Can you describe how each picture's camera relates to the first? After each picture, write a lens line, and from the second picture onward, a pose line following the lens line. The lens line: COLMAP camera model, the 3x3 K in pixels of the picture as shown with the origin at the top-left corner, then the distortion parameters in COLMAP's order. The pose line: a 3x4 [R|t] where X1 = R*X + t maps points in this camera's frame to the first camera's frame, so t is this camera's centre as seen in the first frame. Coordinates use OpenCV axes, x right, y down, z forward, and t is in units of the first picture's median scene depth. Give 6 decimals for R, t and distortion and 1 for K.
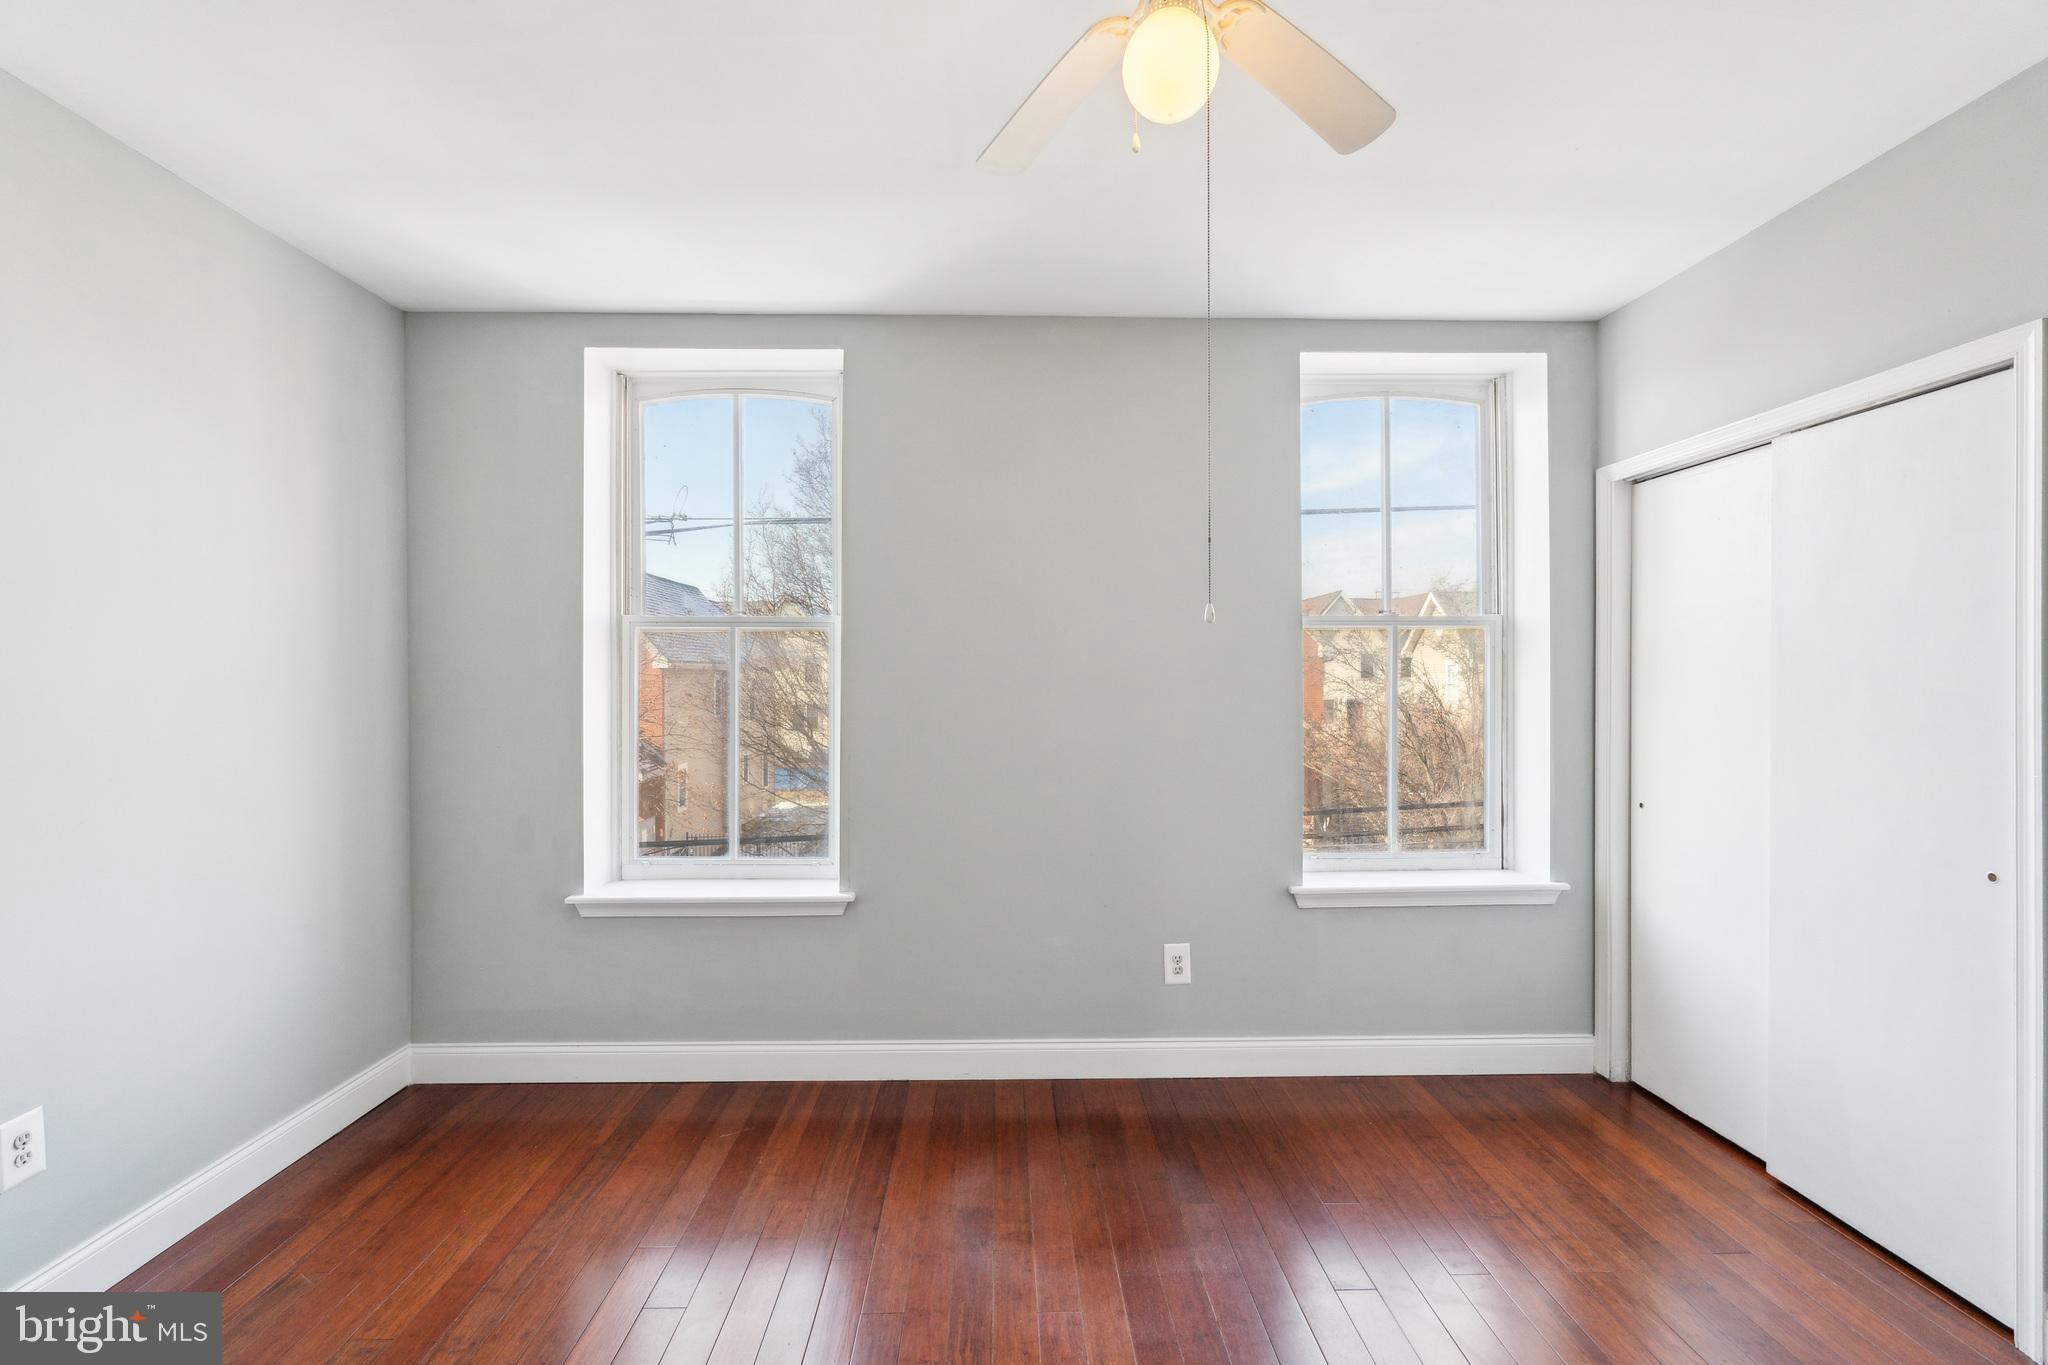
lens RADIAL K [[917.5, 0, 1024.0], [0, 917.5, 682.5], [0, 0, 1]] dist [-0.001790, 0.000082]
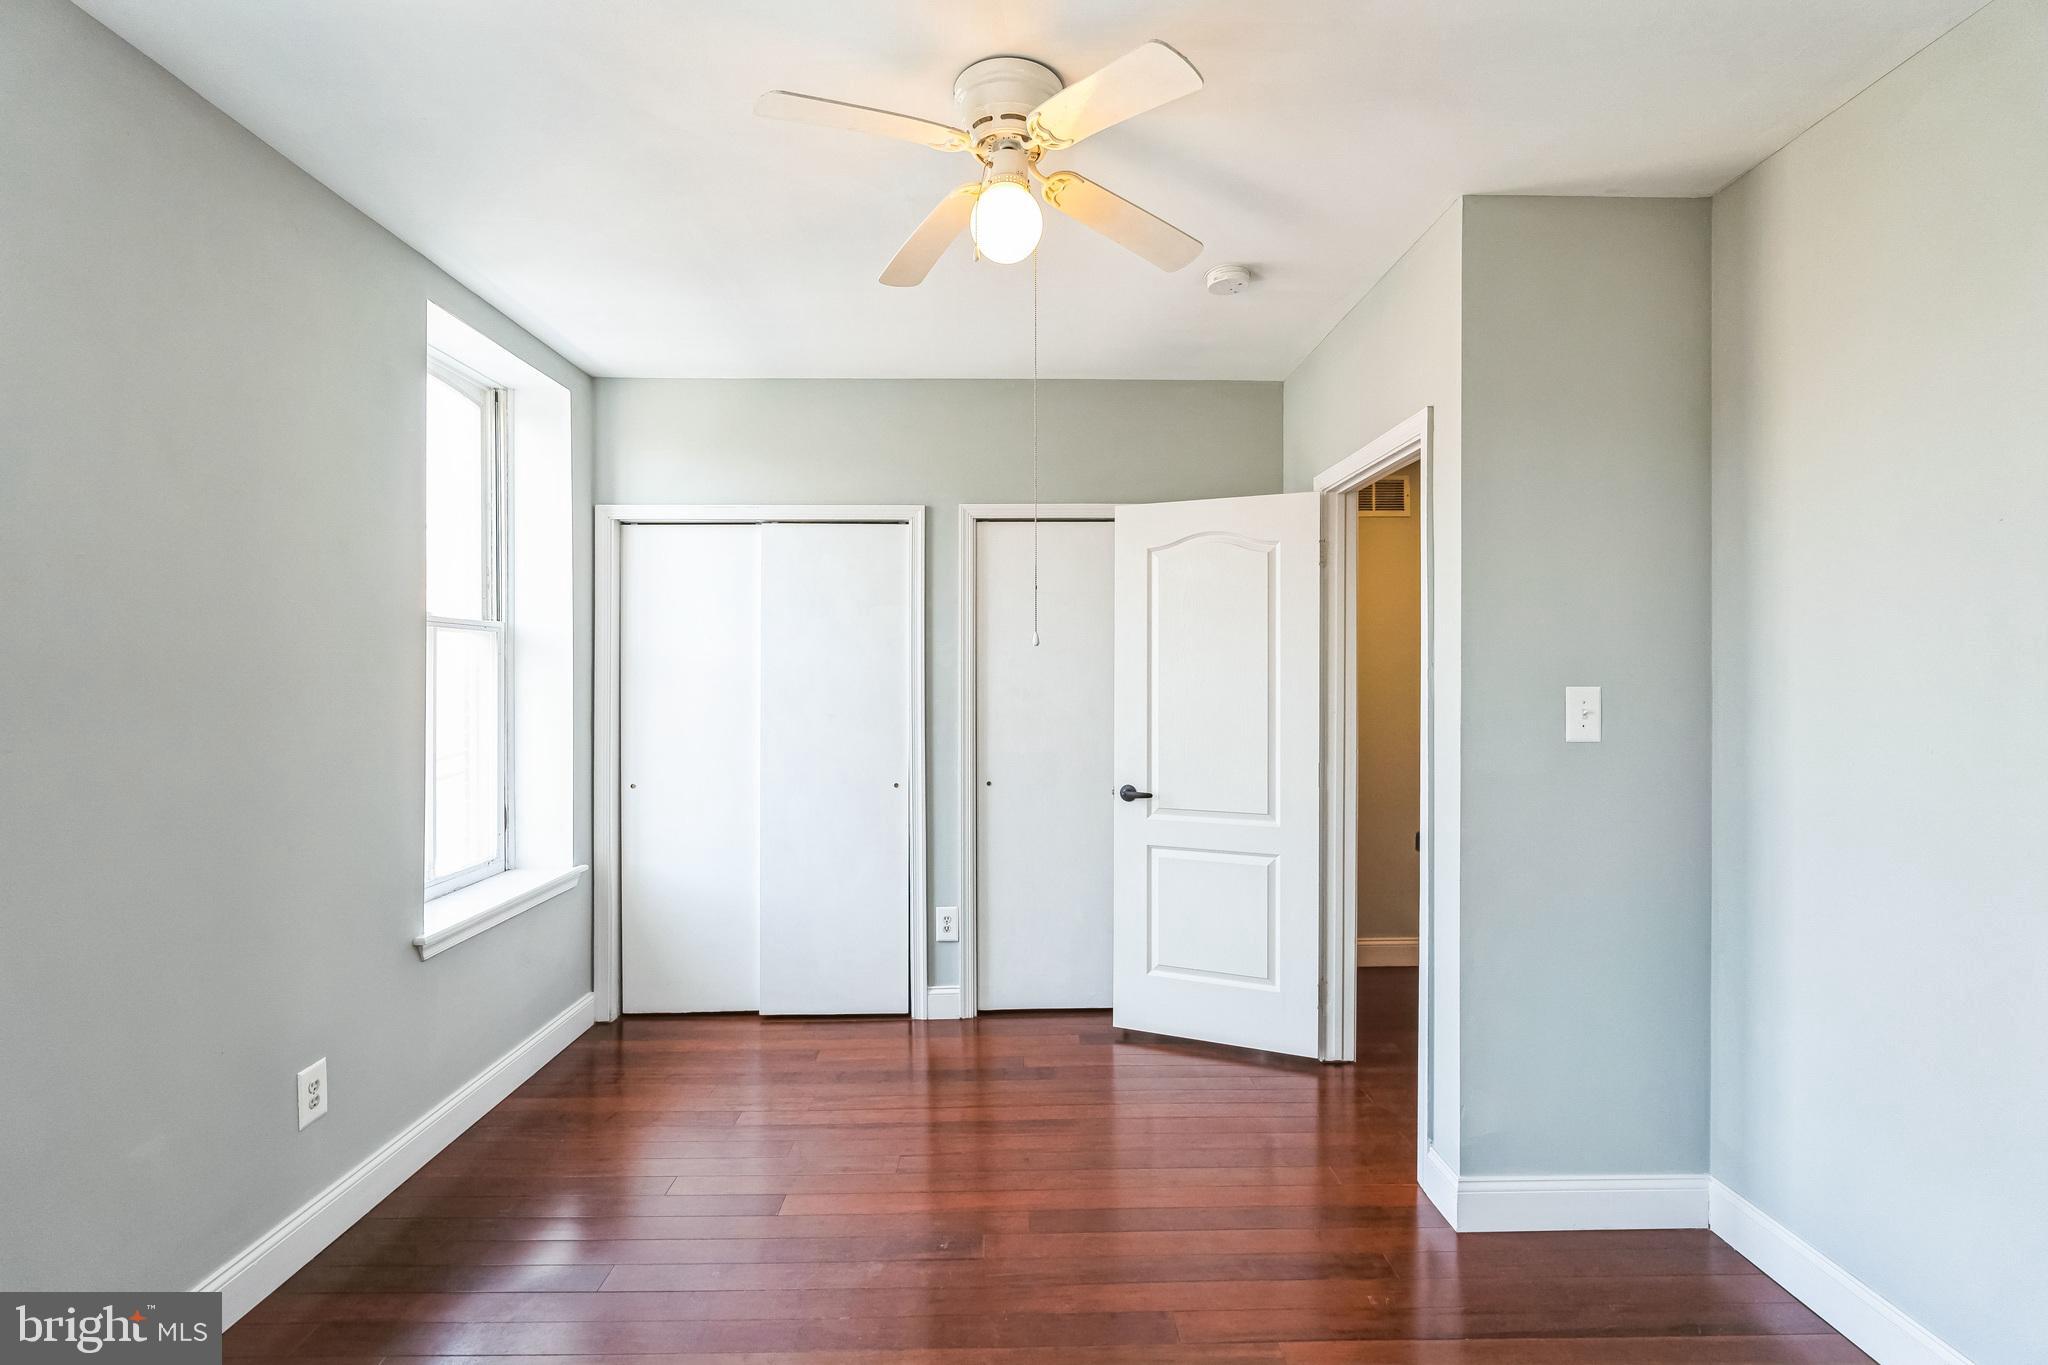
lens RADIAL K [[917.5, 0, 1024.0], [0, 917.5, 682.5], [0, 0, 1]] dist [-0.001790, 0.000082]
pose [[-0.001775, -0.006582, 0.999977, -0.537827], [0.008577, 0.999941, 0.006597, -0.008236], [-0.999962, 0.008589, -0.001719, 0.454558]]
